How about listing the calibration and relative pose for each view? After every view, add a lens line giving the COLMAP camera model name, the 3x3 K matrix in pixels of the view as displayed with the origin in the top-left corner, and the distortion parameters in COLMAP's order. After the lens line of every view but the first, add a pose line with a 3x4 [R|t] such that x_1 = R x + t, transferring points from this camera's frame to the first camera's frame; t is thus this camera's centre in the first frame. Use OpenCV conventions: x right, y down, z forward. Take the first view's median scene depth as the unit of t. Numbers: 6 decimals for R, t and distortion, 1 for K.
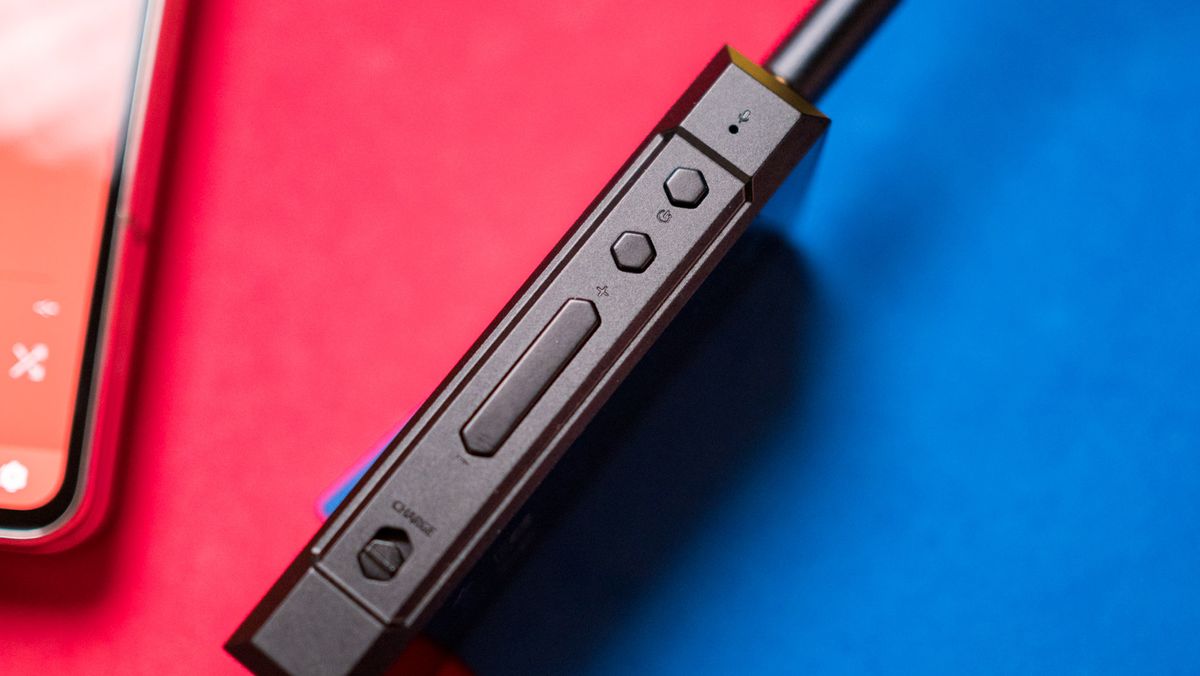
lens RADIAL K [[1759.5, 0, 600.0], [0, 1759.5, 338.0], [0, 0, 1]] dist [-0.120772, 0.036160]
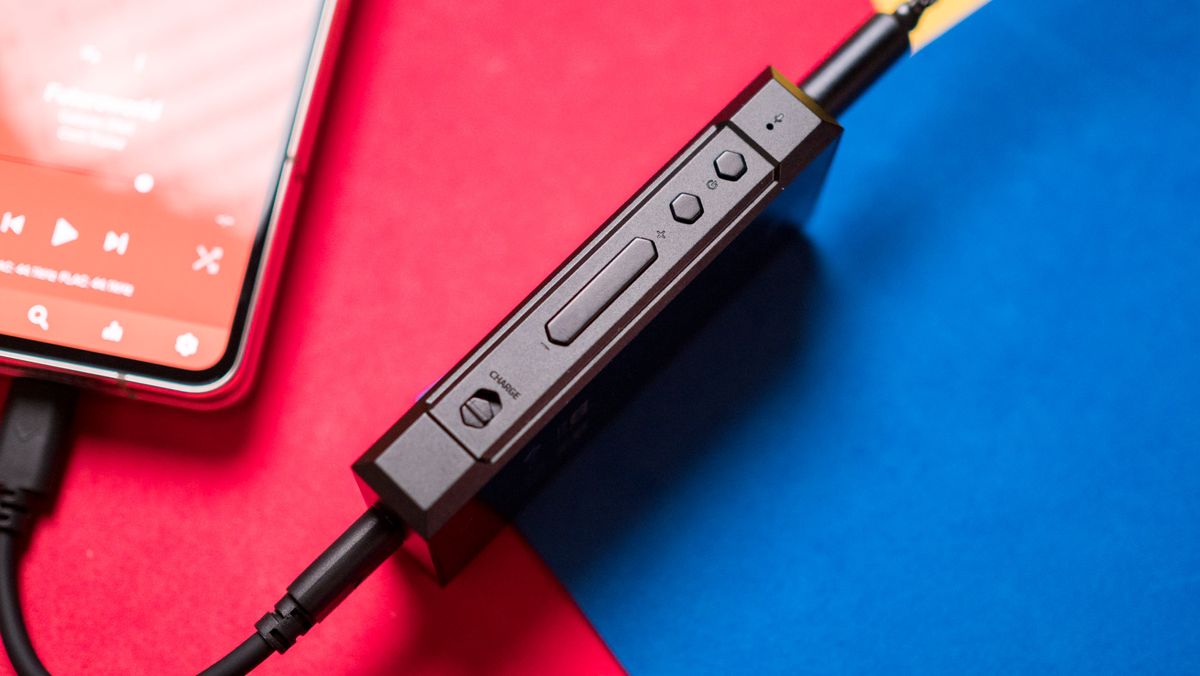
lens RADIAL K [[1759.5, 0, 600.0], [0, 1759.5, 338.0], [0, 0, 1]] dist [-0.120772, 0.036160]
pose [[0.995070, 0.098851, -0.007960, -0.025995], [-0.099160, 0.992944, -0.065038, 0.140997], [0.001475, 0.065506, 0.997851, -0.320471]]
